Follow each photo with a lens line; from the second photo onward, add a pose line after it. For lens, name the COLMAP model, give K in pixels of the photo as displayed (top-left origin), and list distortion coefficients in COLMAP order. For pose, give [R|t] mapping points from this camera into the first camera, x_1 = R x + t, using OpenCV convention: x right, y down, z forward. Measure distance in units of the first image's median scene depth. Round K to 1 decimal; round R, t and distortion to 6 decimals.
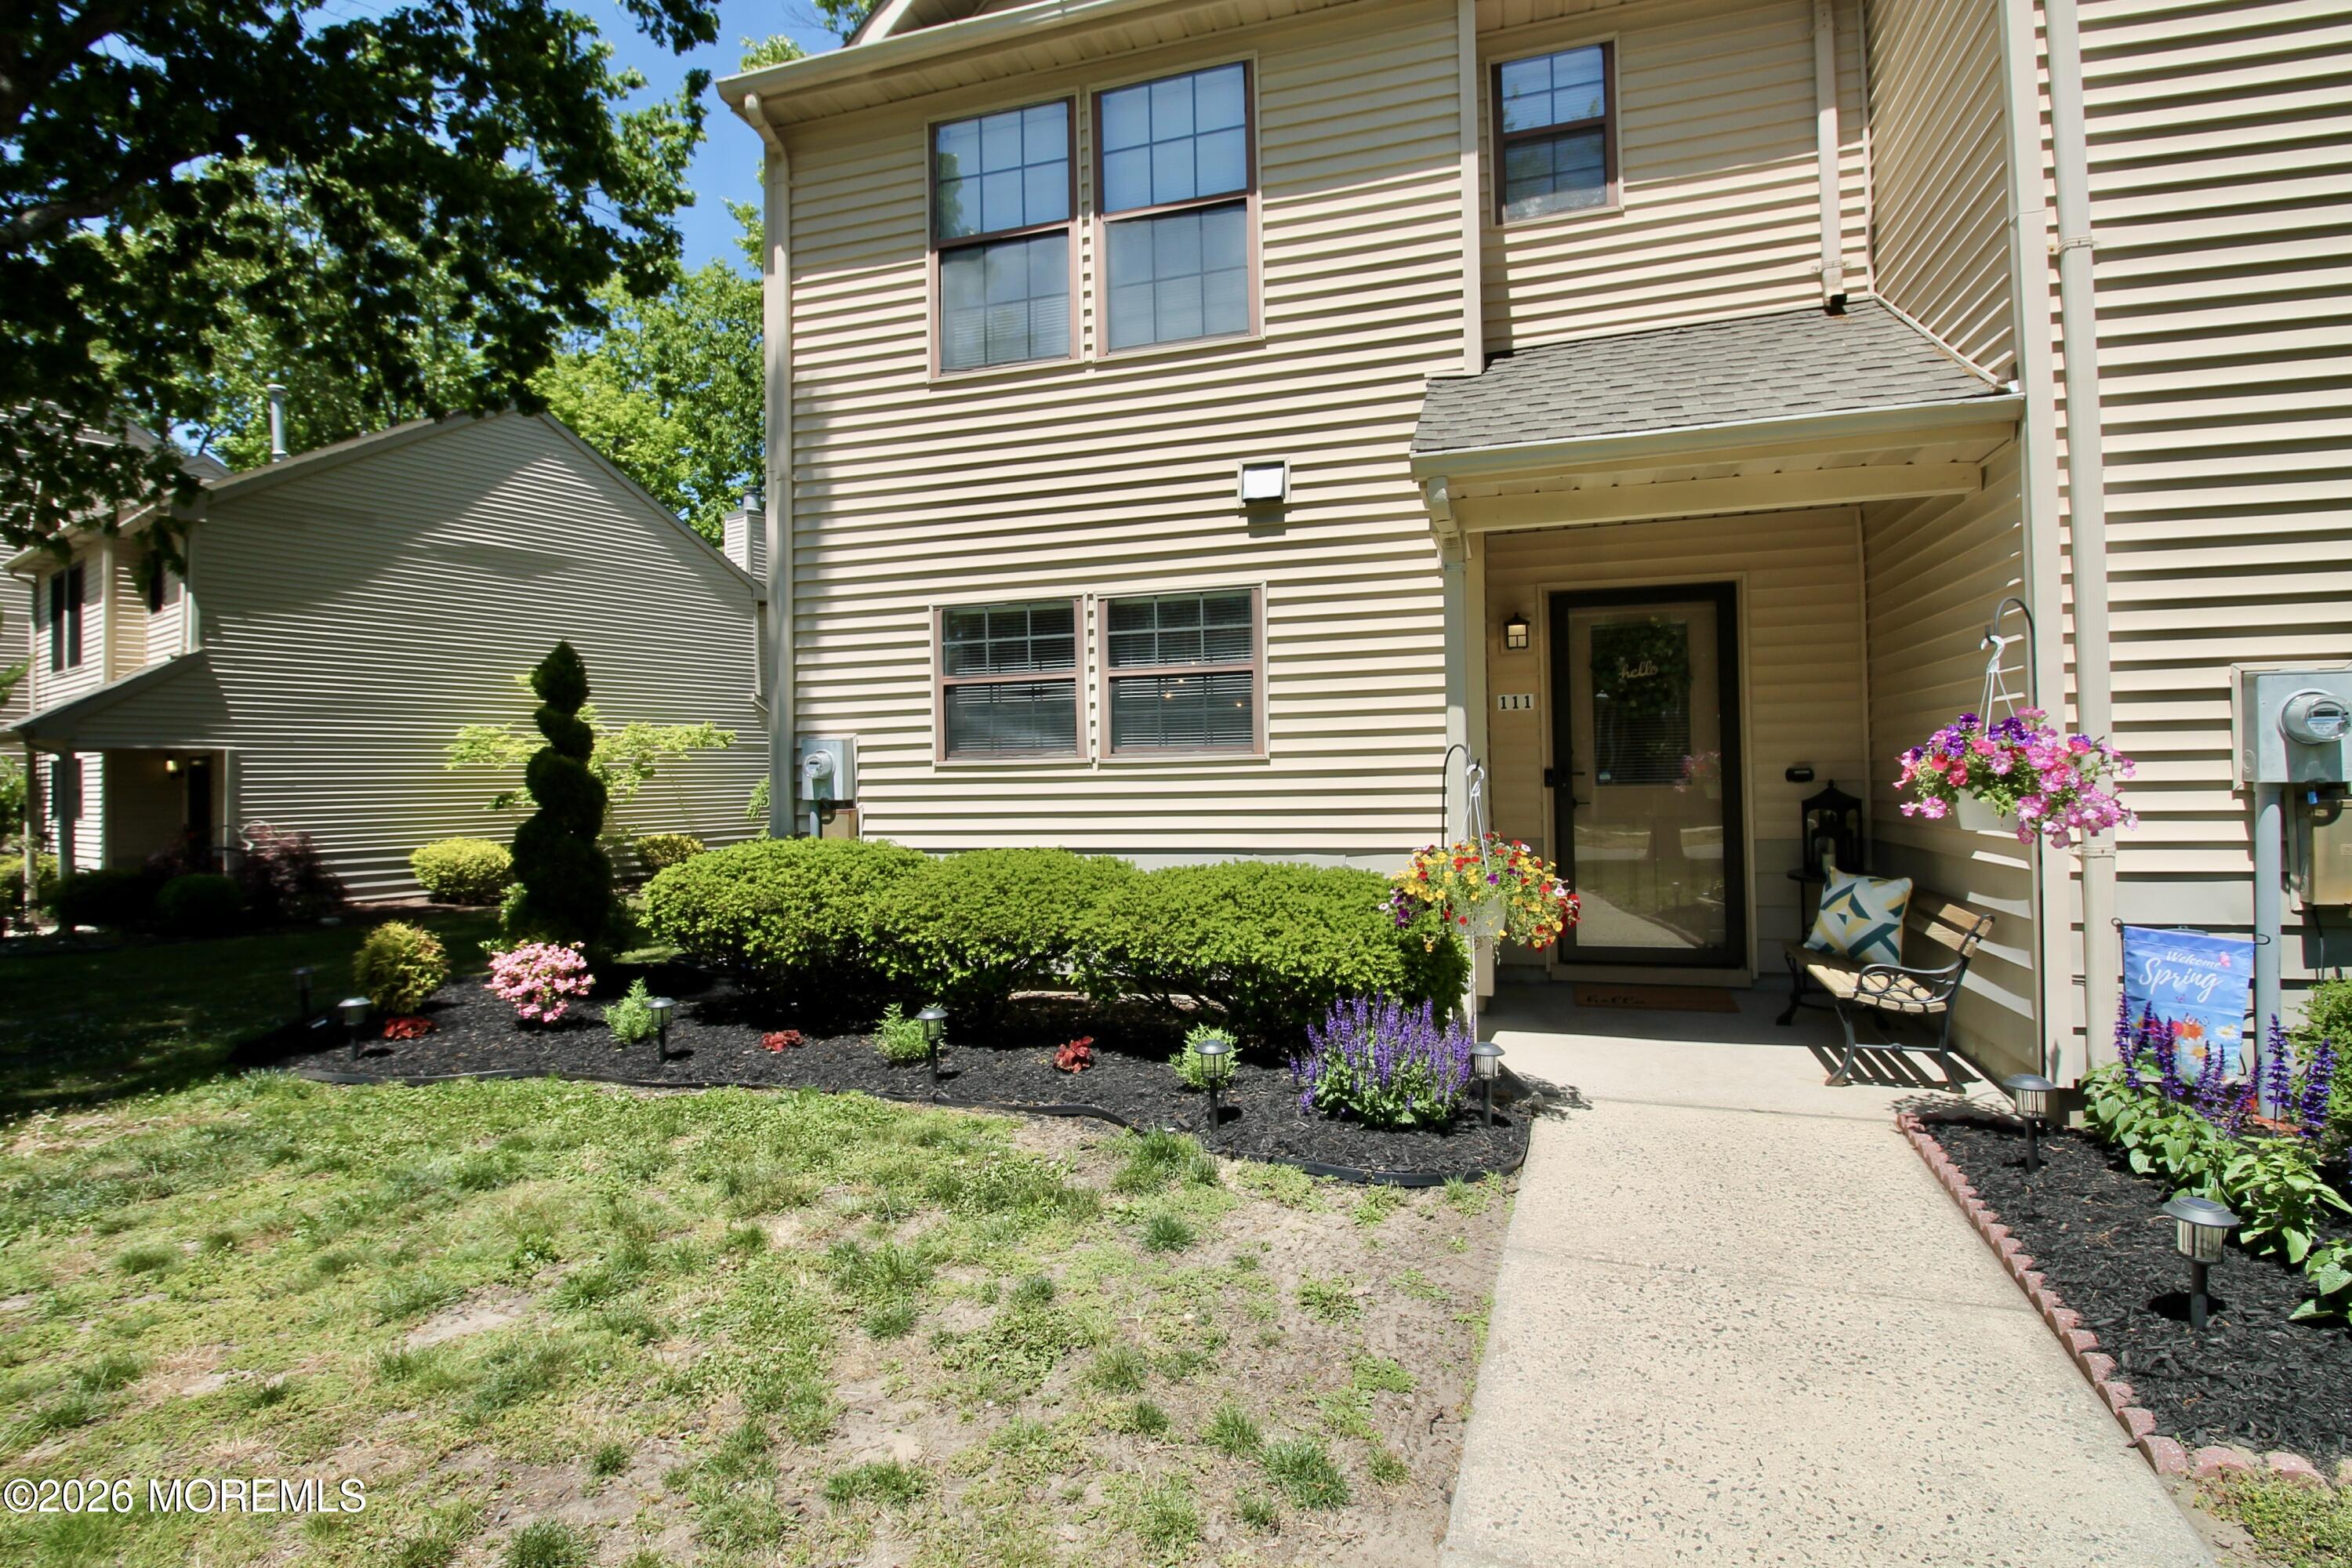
lens RADIAL K [[1113.3, 0, 1182.2], [0, 1113.3, 758.6], [0, 0, 1]] dist [0.009852, -0.020869]
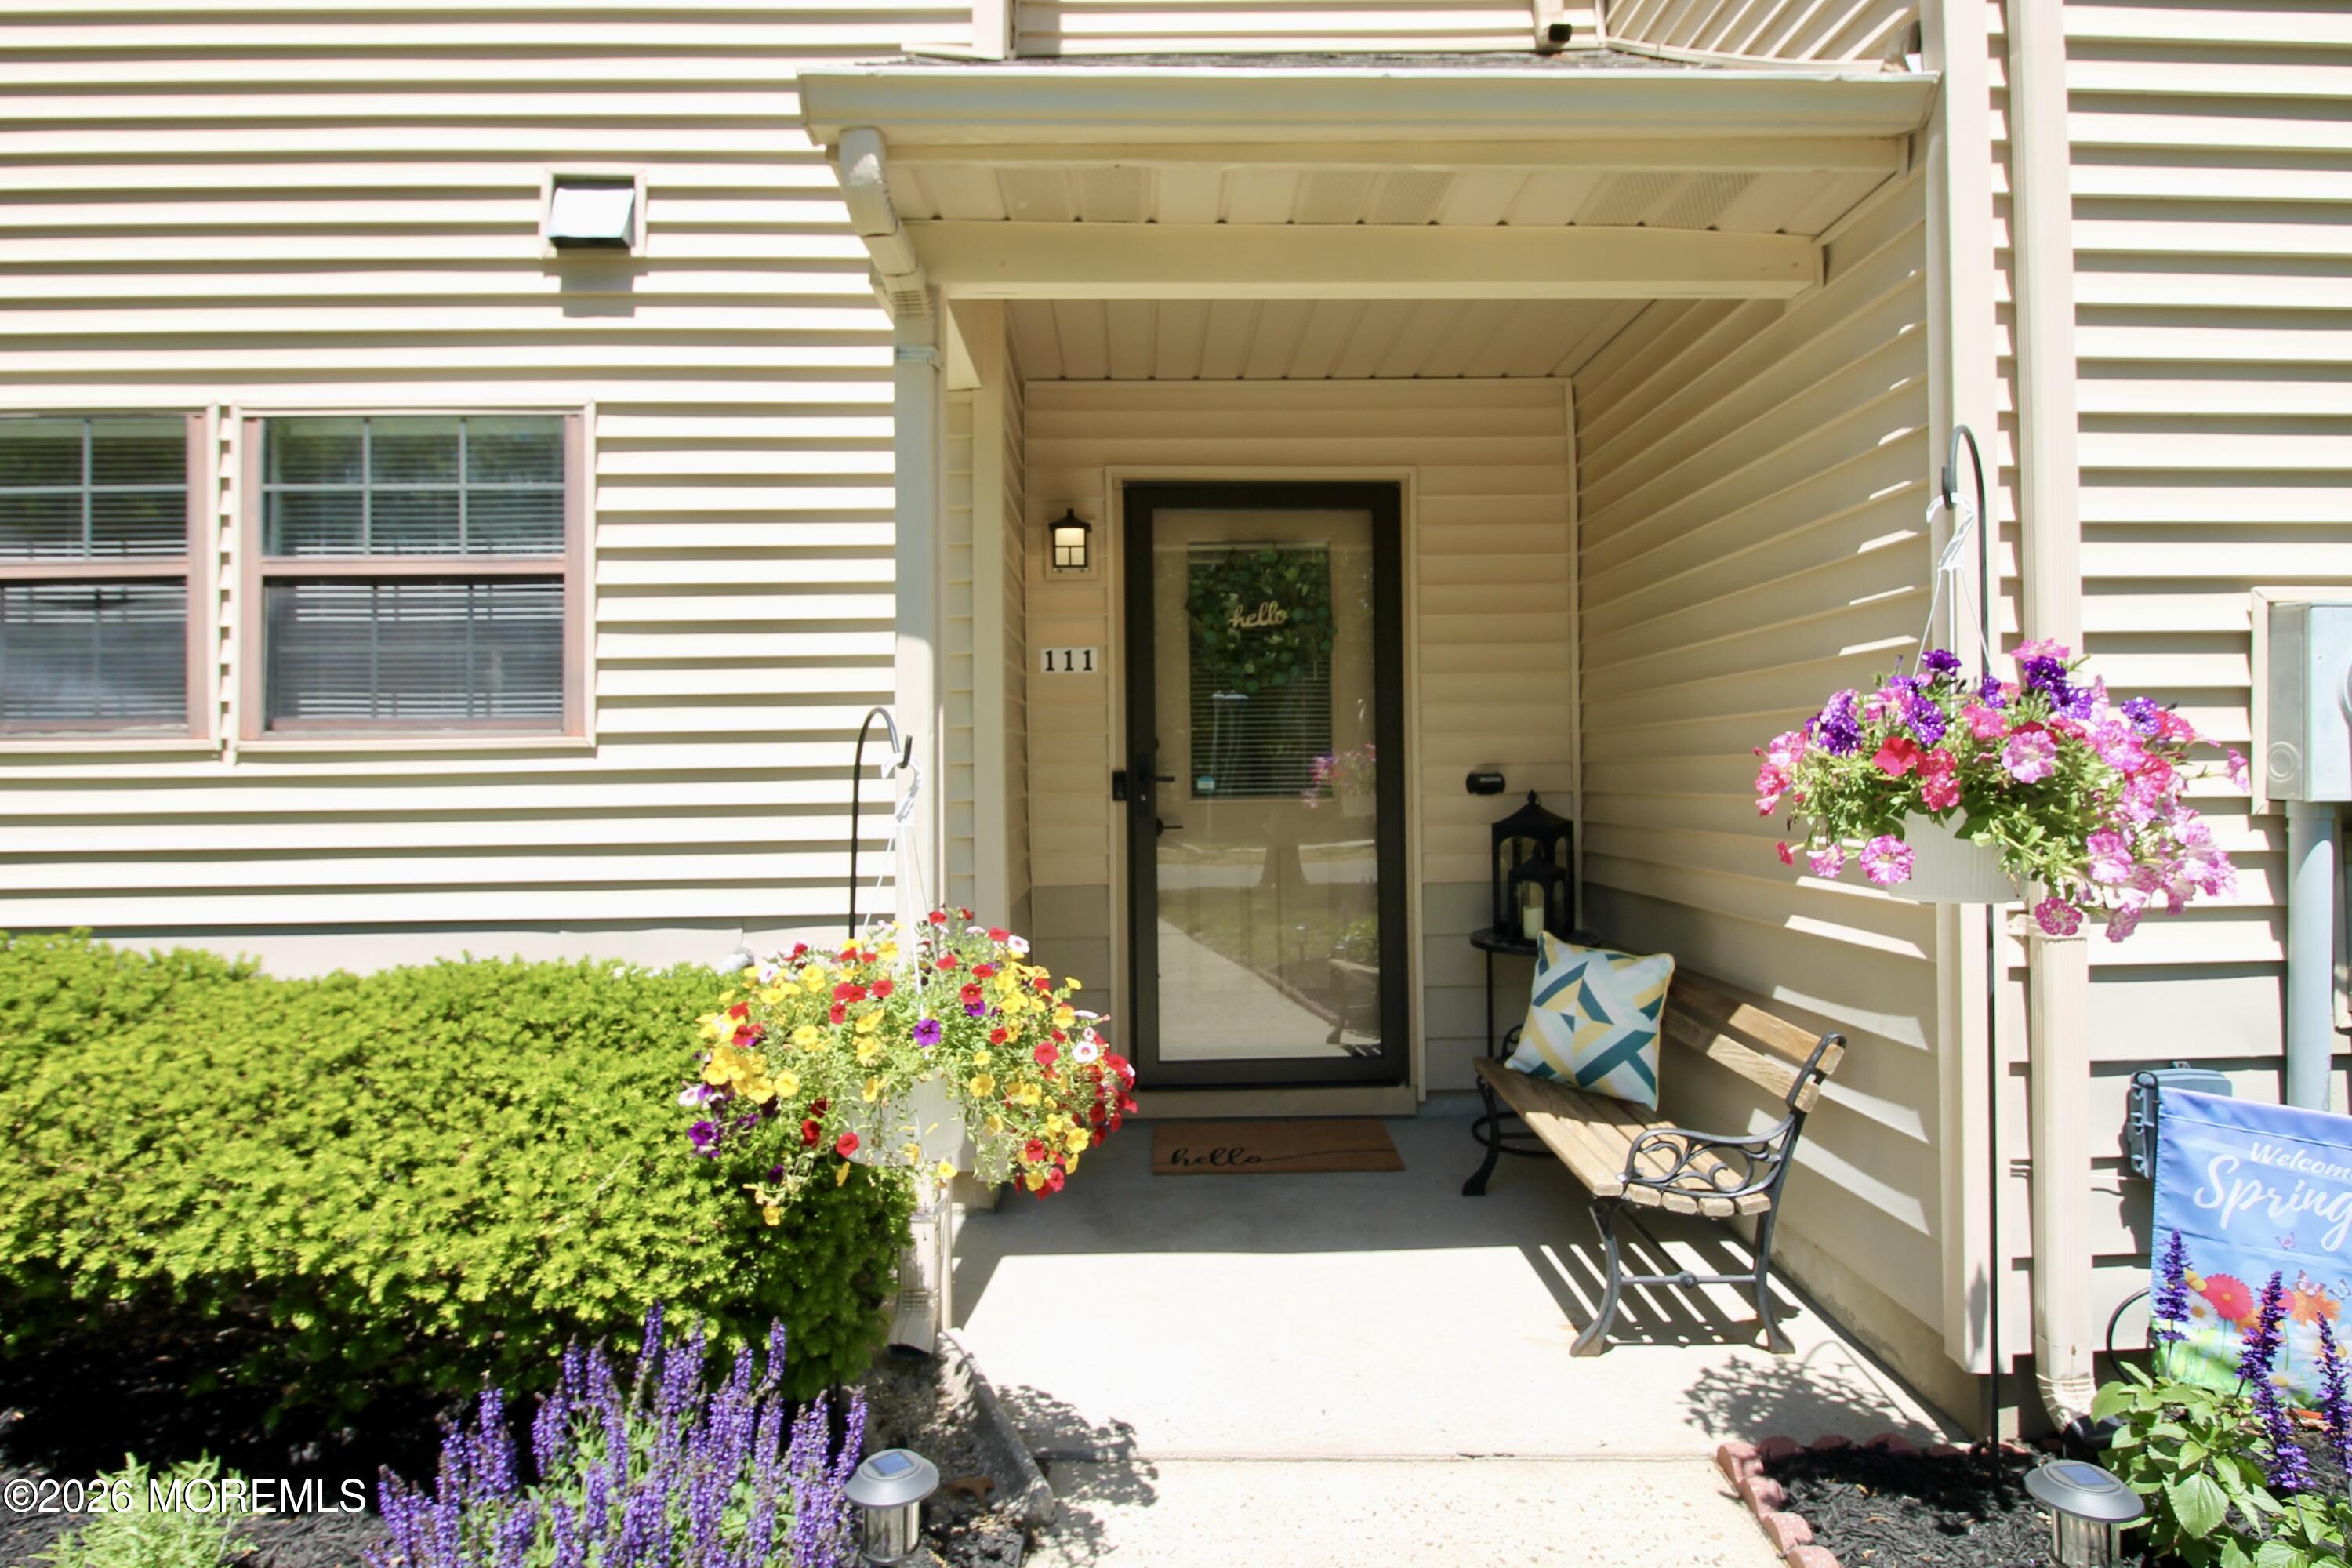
lens RADIAL K [[1134.8, 0, 1176.0], [0, 1134.8, 784.0], [0, 0, 1]] dist [-0.000226, -0.000066]
pose [[0.949317, 0.006327, 0.314257, 0.200437], [-0.011317, 0.999837, 0.014056, 0.008874], [-0.314117, -0.016900, 0.949234, 0.492837]]
